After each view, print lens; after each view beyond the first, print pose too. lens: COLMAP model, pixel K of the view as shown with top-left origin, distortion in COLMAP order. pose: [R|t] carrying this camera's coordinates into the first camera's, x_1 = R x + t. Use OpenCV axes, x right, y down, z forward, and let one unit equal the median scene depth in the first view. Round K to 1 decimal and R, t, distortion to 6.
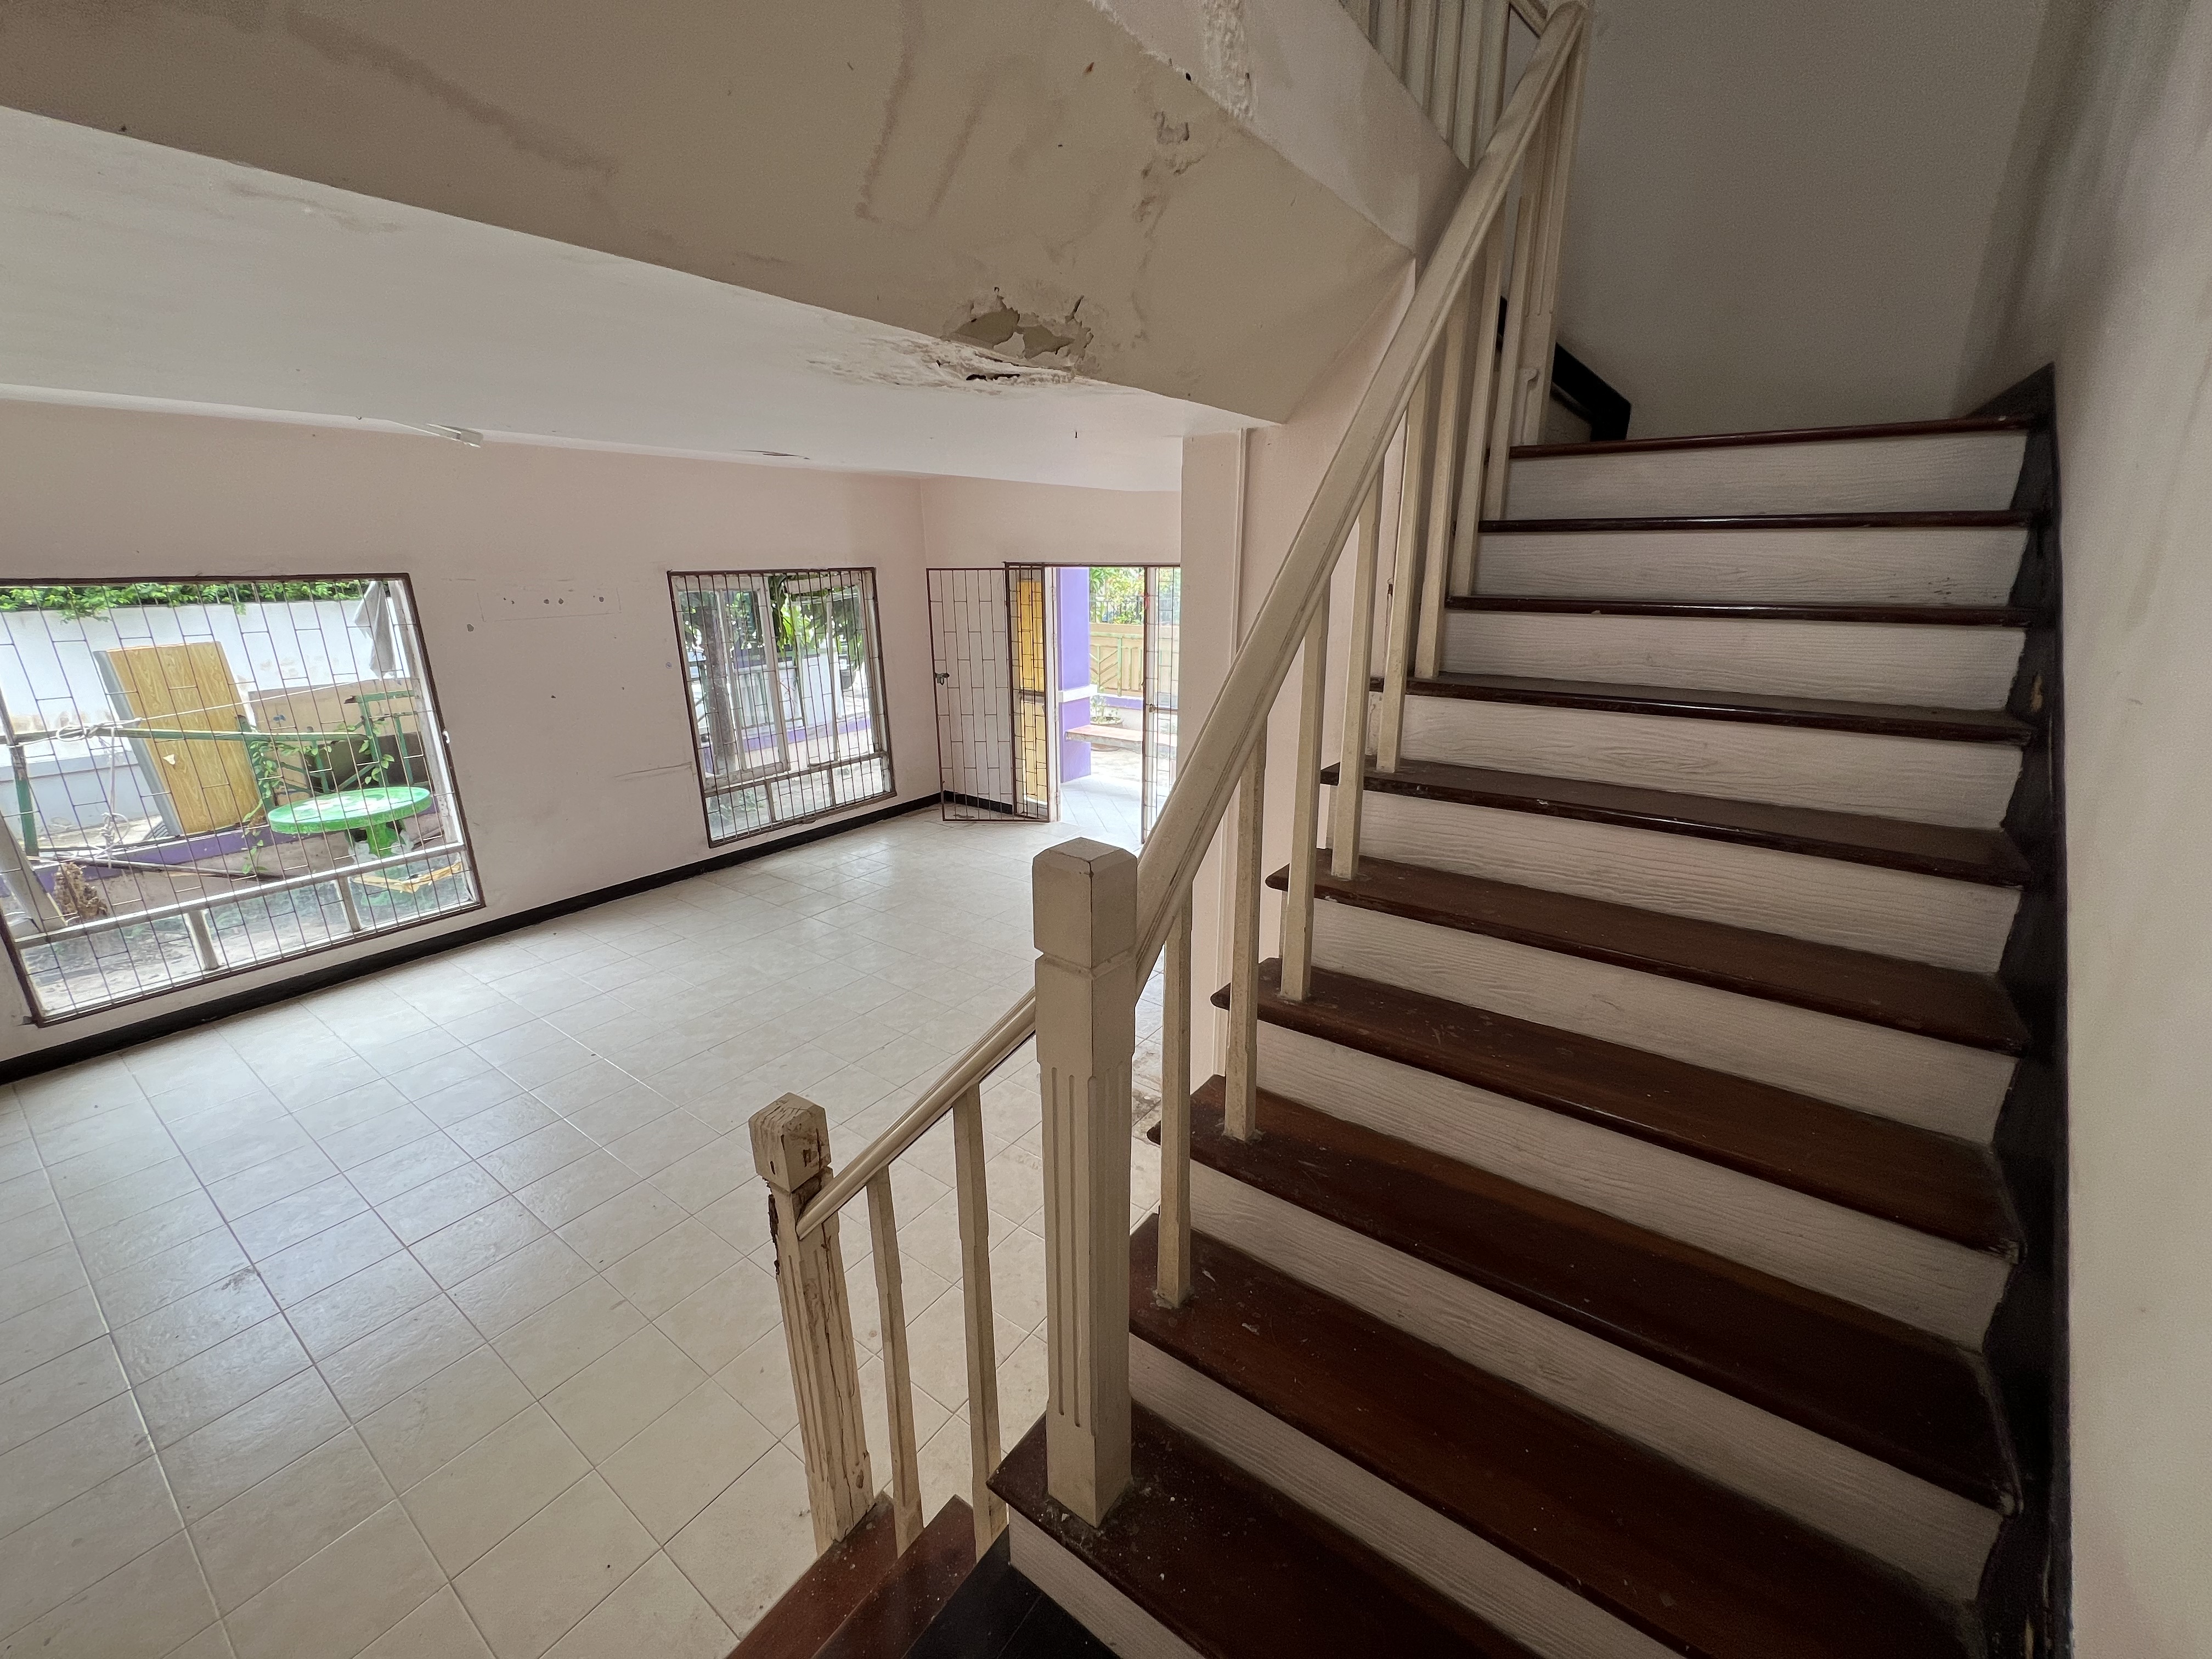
lens RADIAL K [[881.5, 0, 1102.0], [0, 881.5, 824.7], [0, 0, 1]] dist [0.000423, 0.000469]
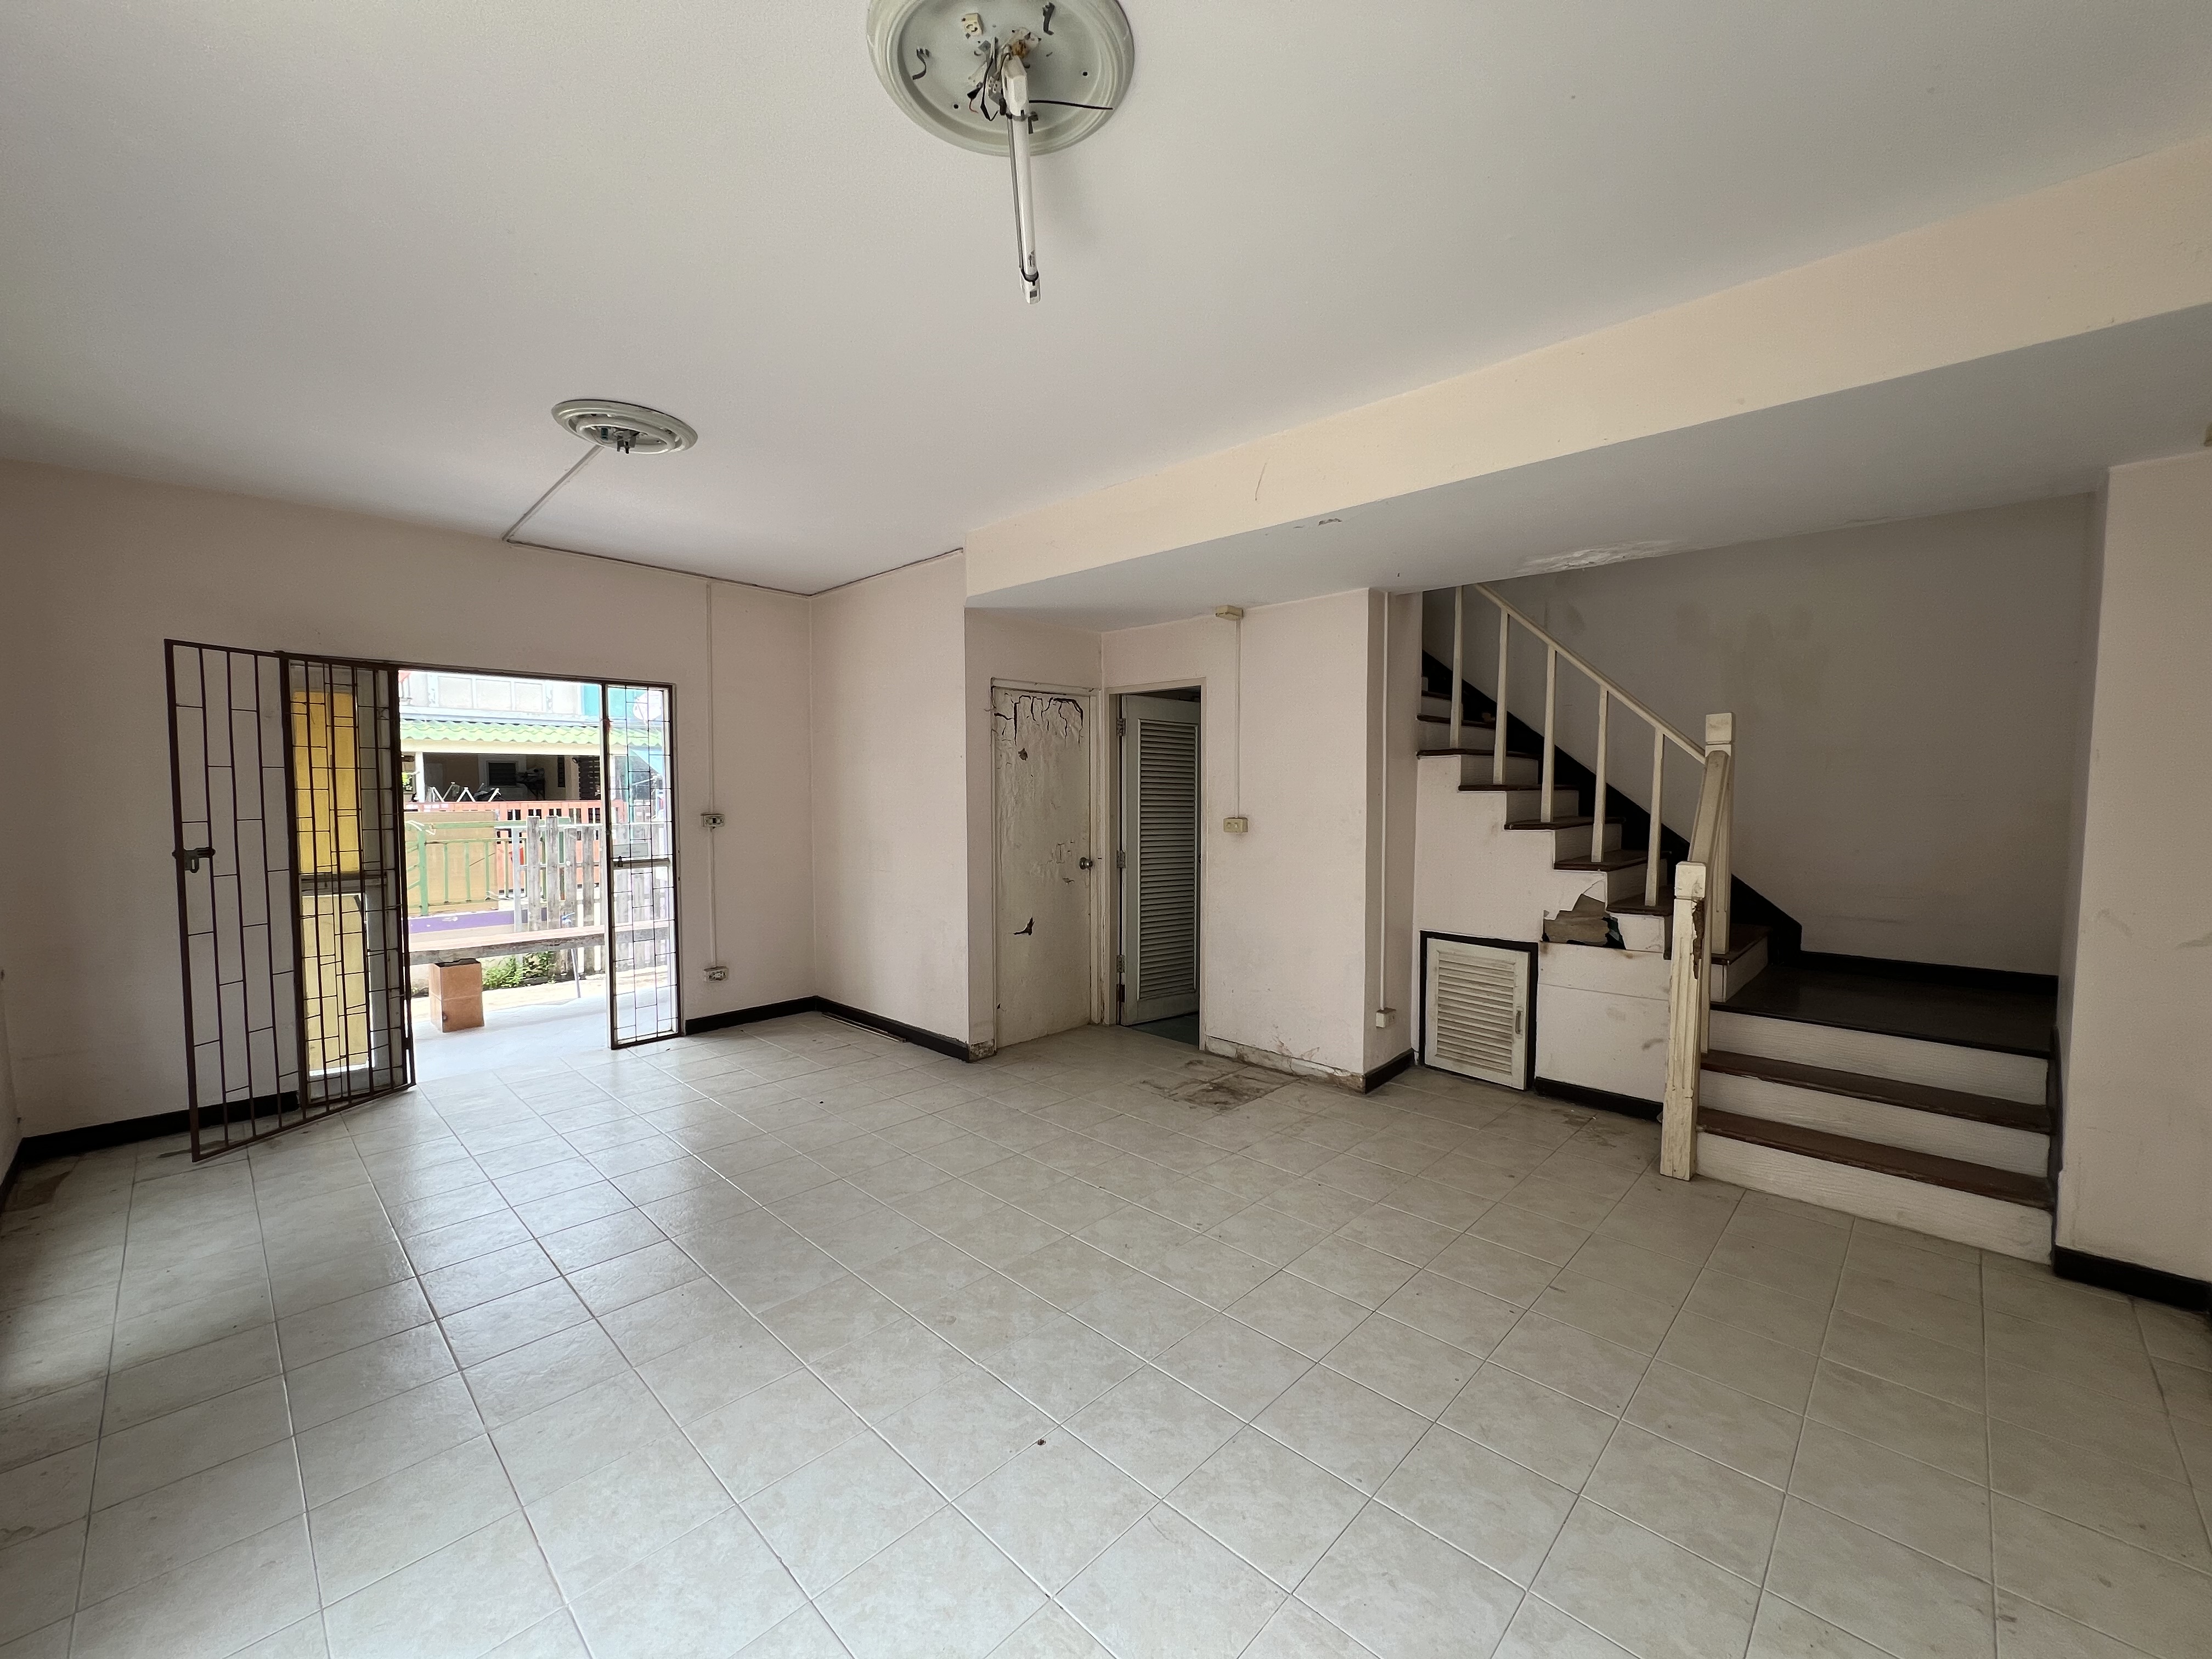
lens RADIAL K [[881.5, 0, 1103.3], [0, 881.5, 834.1], [0, 0, 1]] dist [0.000423, 0.000469]
pose [[0.150580, -0.049332, 0.987366, -0.597054], [0.288045, 0.957609, 0.003916, -0.036359], [-0.945704, 0.283816, 0.158406, 0.446681]]
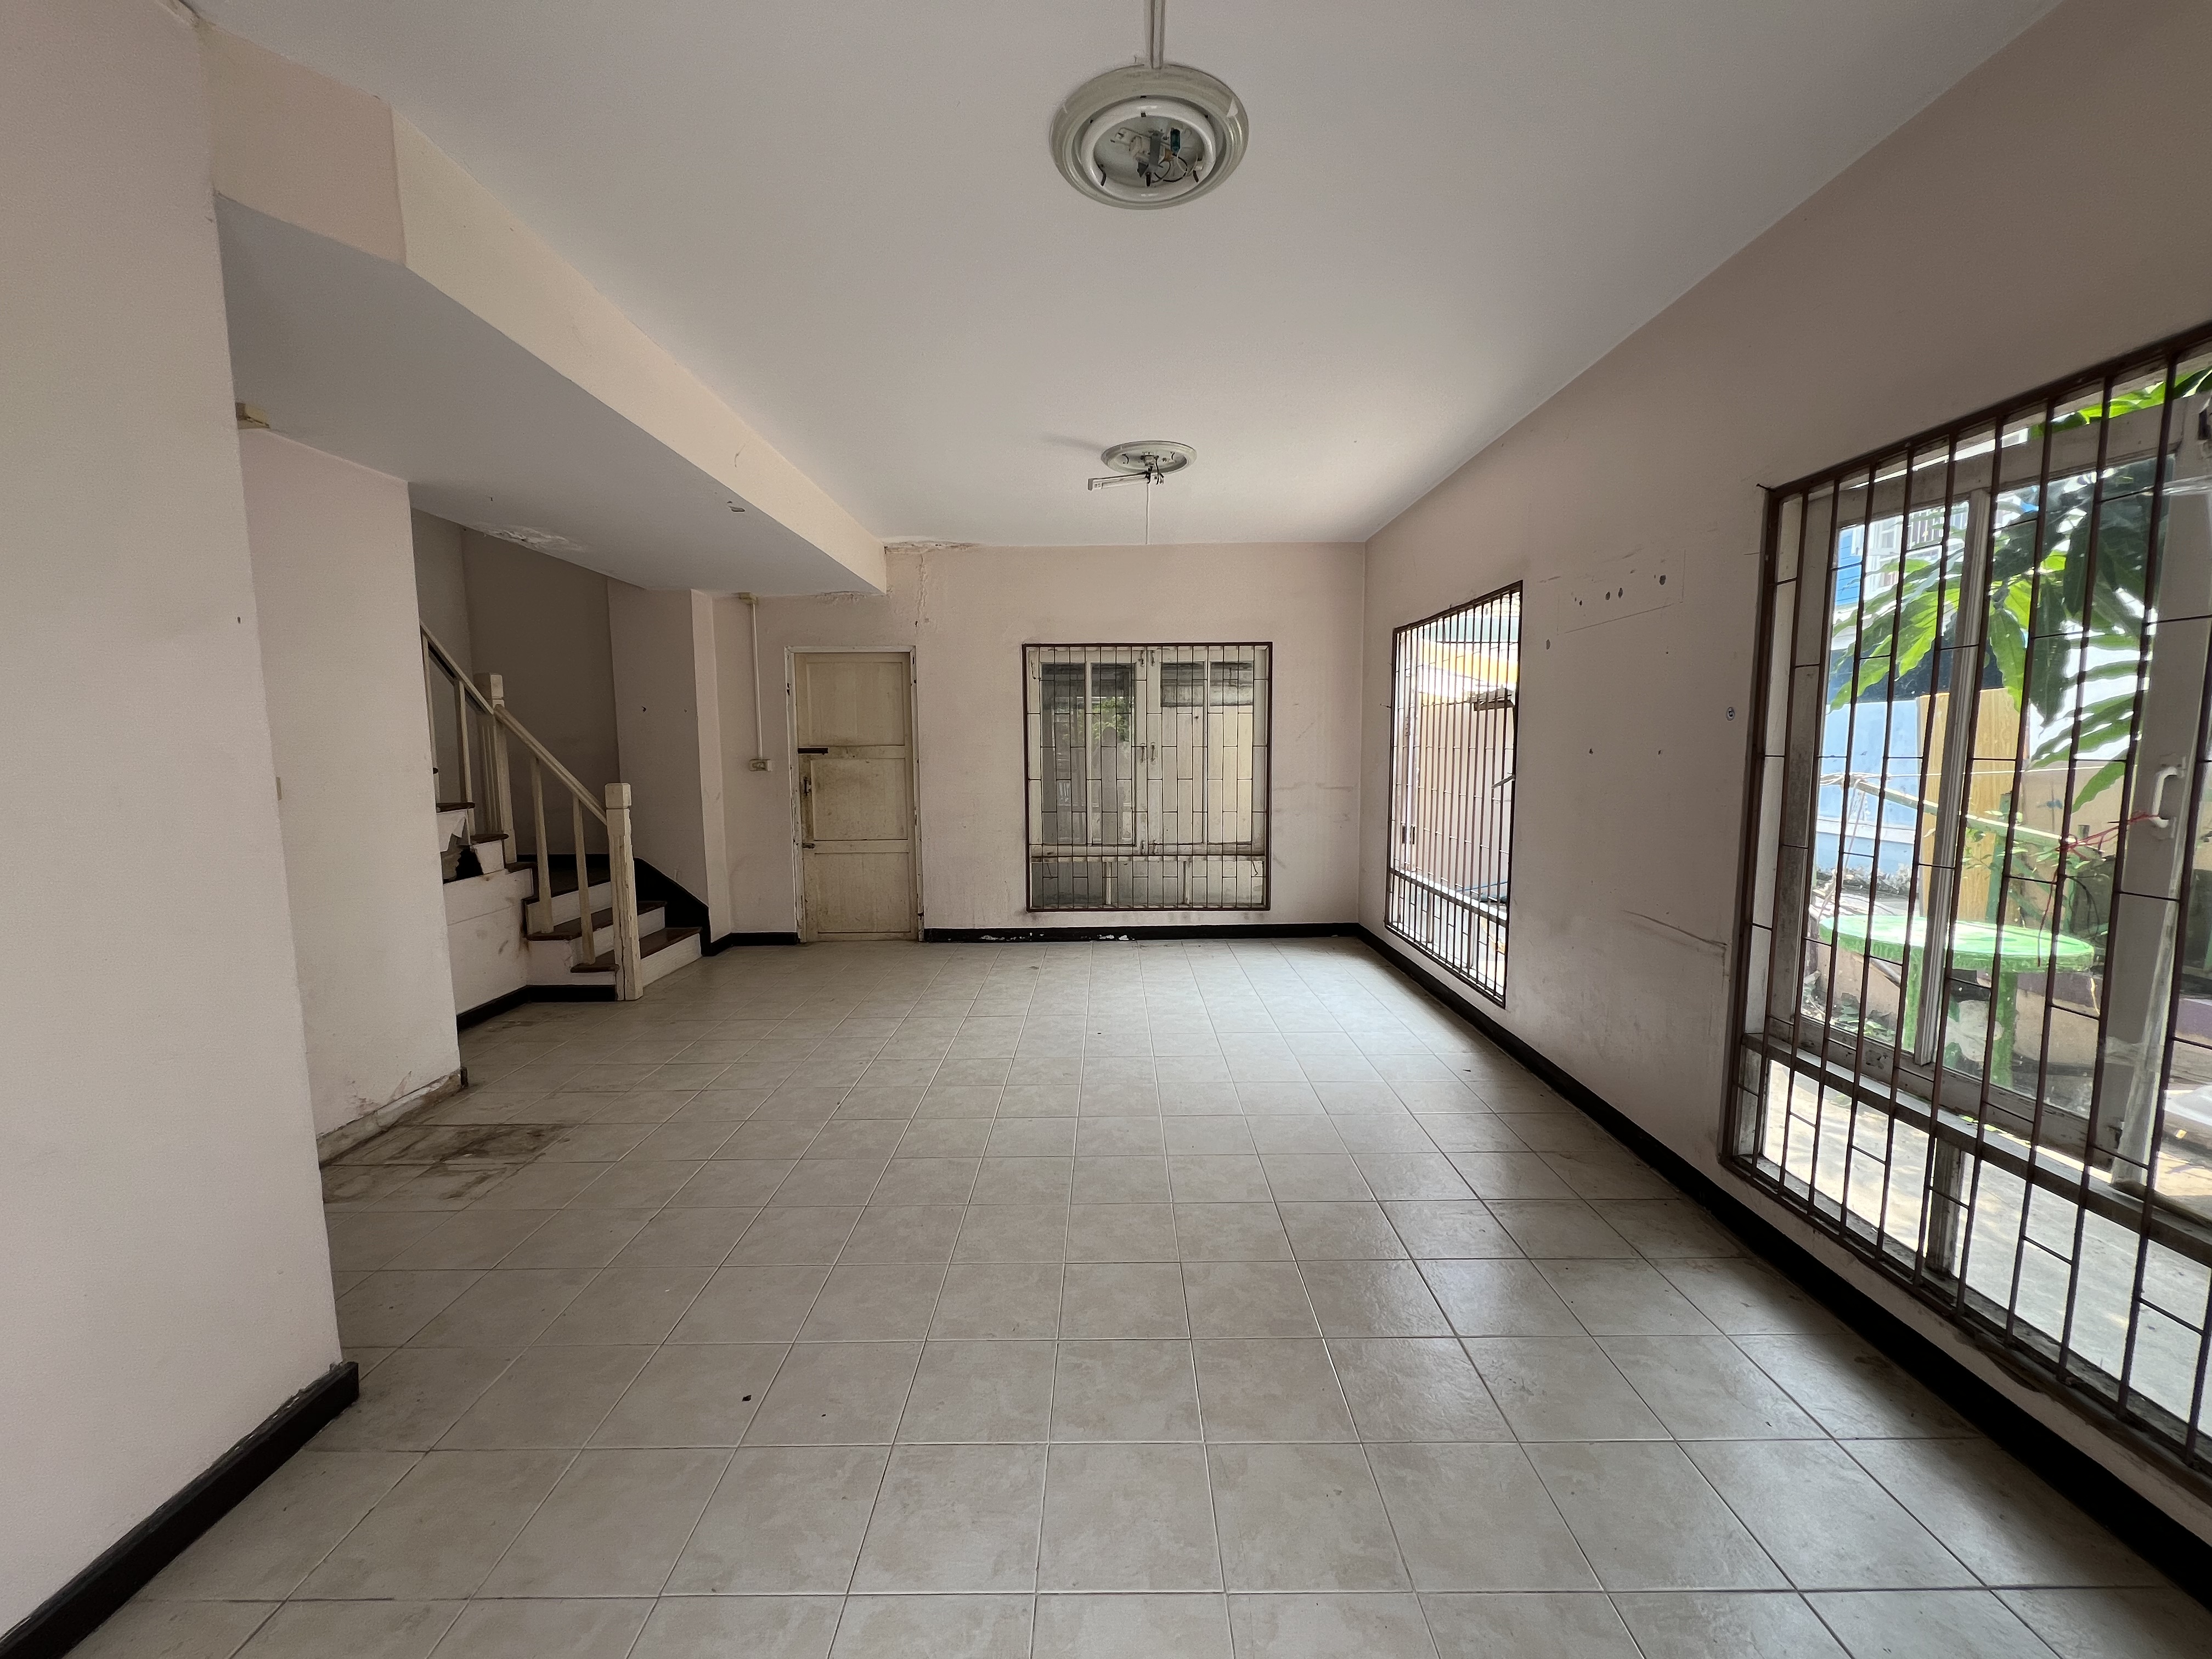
lens RADIAL K [[881.5, 0, 1105.5], [0, 881.5, 835.9], [0, 0, 1]] dist [0.000423, 0.000469]
pose [[-0.817728, 0.073991, -0.570829, 0.006651], [-0.153618, 0.927681, 0.340308, -0.185609], [0.554727, 0.365969, -0.747225, 0.973859]]
